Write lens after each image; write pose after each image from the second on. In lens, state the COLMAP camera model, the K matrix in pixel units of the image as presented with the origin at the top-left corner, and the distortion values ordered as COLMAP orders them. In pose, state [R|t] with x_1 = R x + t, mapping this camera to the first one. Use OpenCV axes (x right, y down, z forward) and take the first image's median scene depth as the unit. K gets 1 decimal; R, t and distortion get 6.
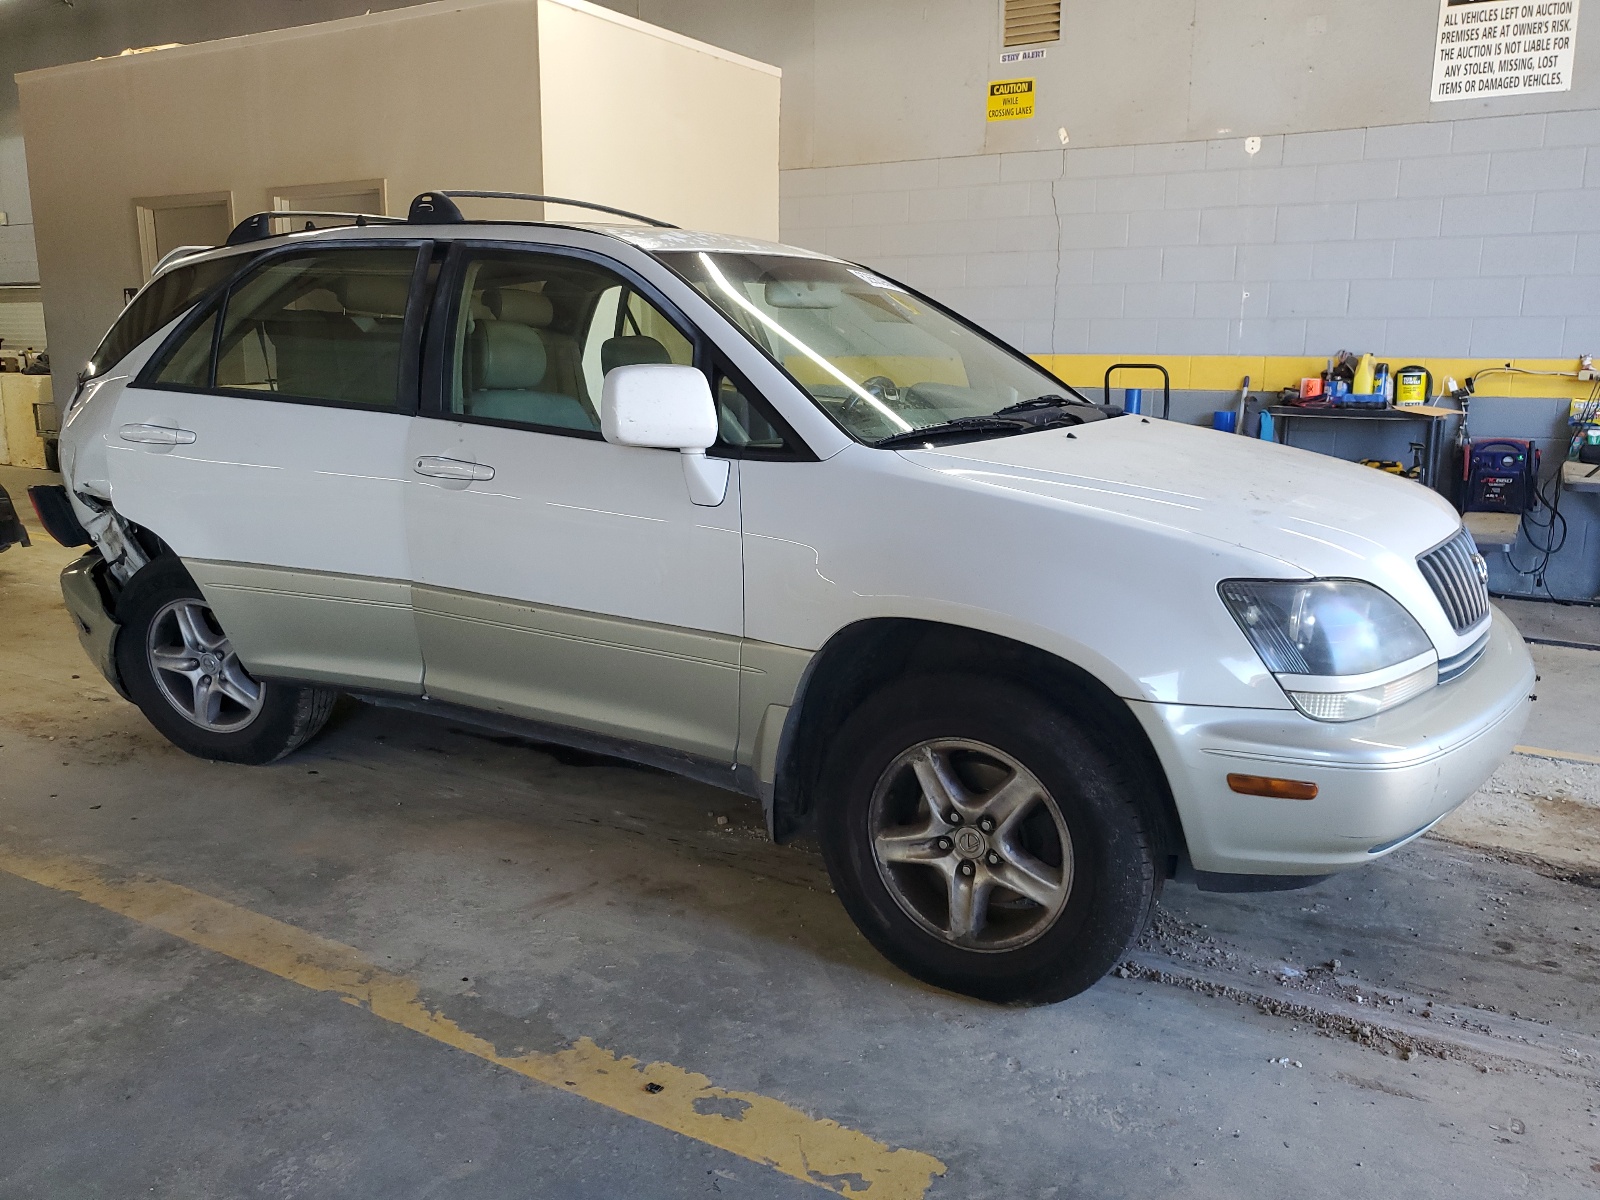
lens RADIAL K [[1229.6, 0, 798.8], [0, 1229.6, 596.4], [0, 0, 1]] dist [-0.003358, 0.012142]
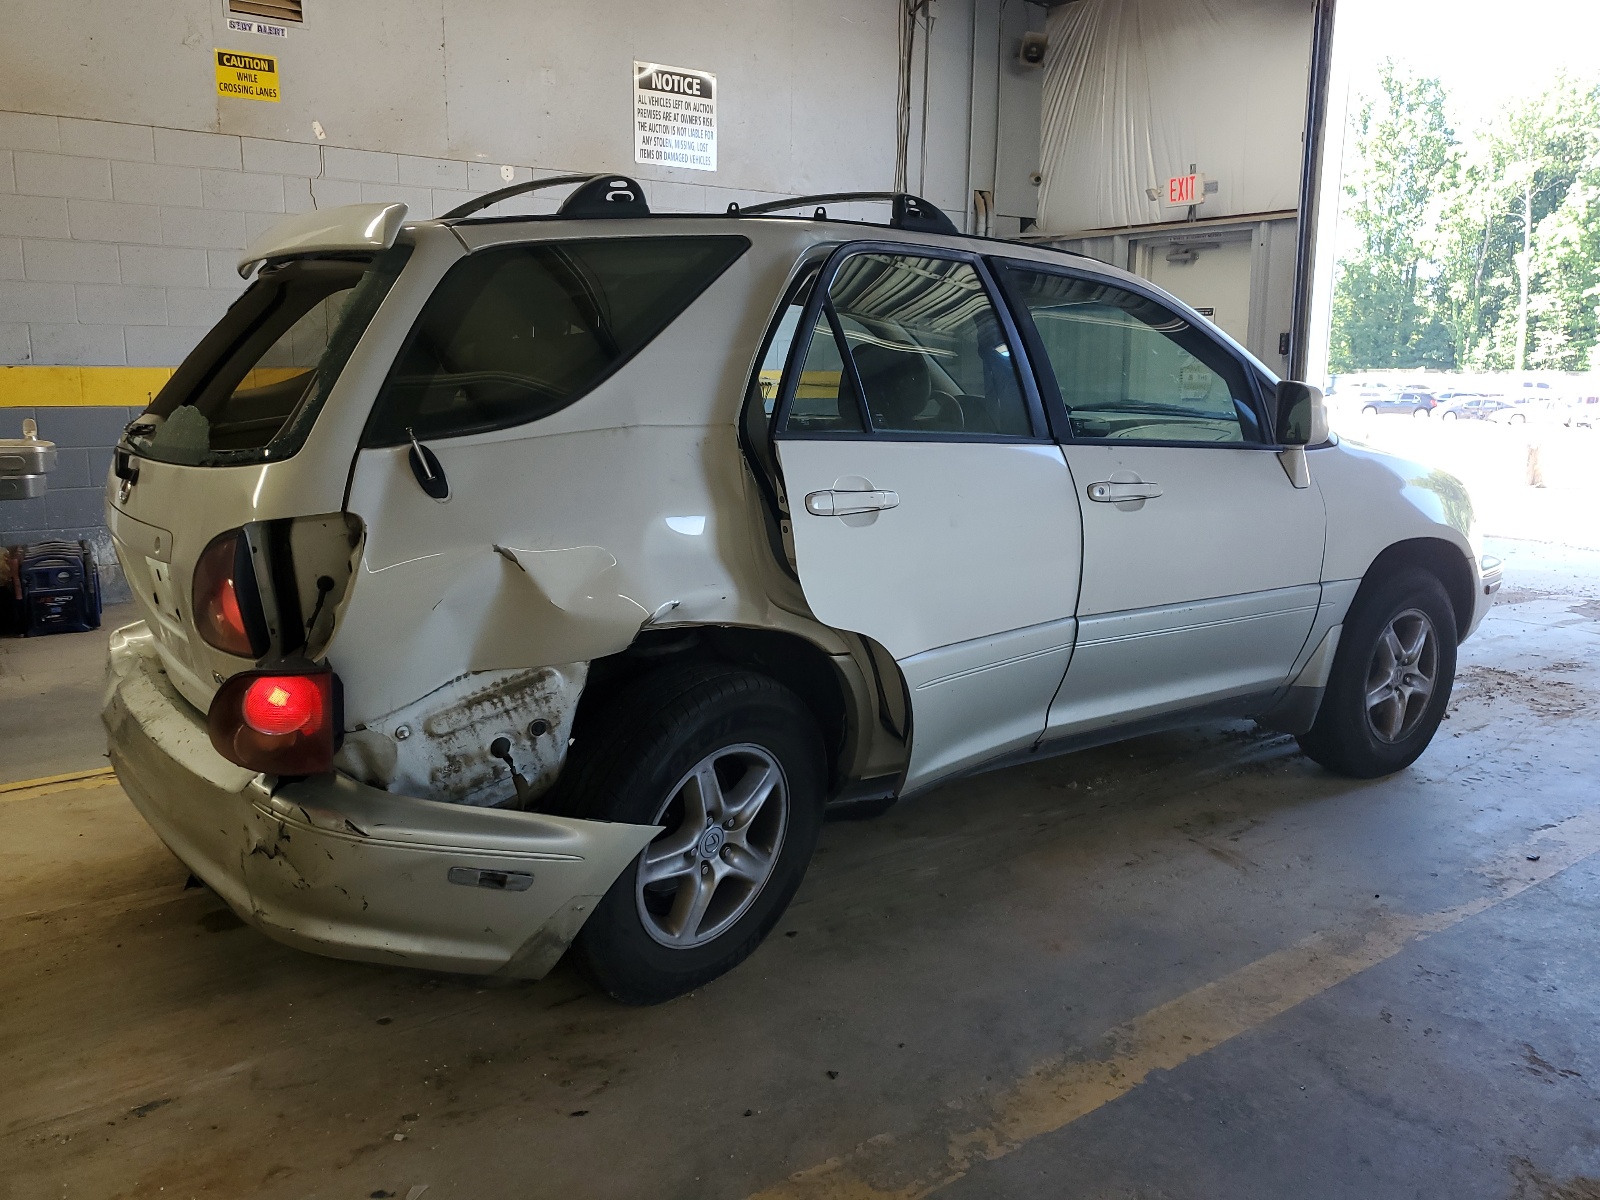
lens RADIAL K [[1229.6, 0, 802.8], [0, 1229.6, 594.5], [0, 0, 1]] dist [-0.003358, 0.012142]
pose [[0.398416, -0.174406, 0.900471, -0.616412], [0.179040, 0.977657, 0.110138, -0.085005], [-0.899561, 0.117340, 0.420740, 0.387045]]
